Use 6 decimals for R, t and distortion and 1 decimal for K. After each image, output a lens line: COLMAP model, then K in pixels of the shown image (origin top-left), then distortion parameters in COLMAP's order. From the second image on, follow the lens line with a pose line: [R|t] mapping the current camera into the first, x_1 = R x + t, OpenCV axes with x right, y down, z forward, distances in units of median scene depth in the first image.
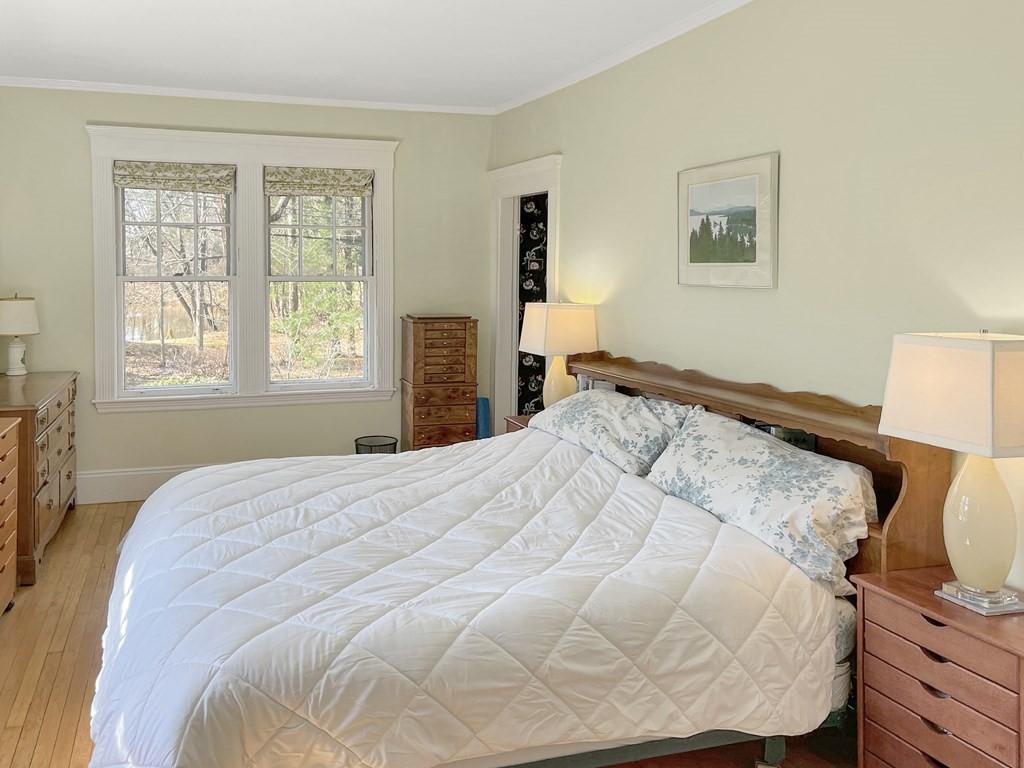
lens RADIAL K [[885.8, 0, 466.7], [0, 885.8, 382.9], [0, 0, 1]] dist [0.040860, -0.002094]
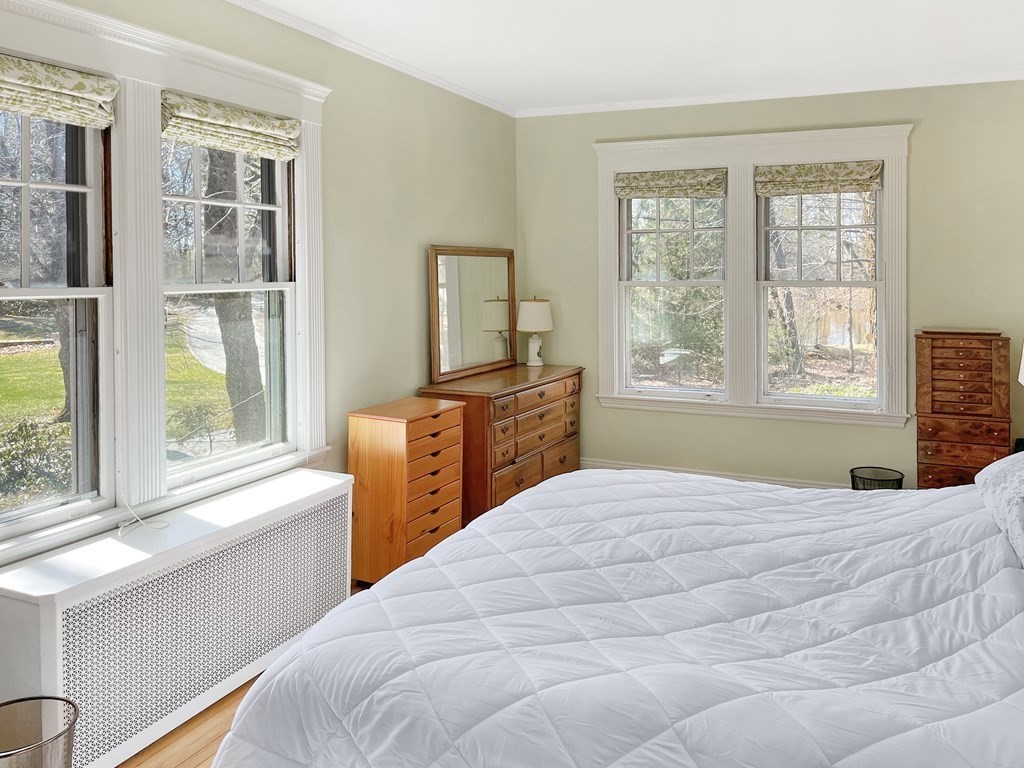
lens RADIAL K [[892.0, 0, 511.9], [0, 892.0, 309.6], [0, 0, 1]] dist [0.035881, -0.003337]
pose [[0.746577, 0.028517, -0.664688, 0.218987], [-0.084530, 0.995050, -0.052253, -0.018212], [0.659908, 0.095197, 0.745292, 0.124369]]
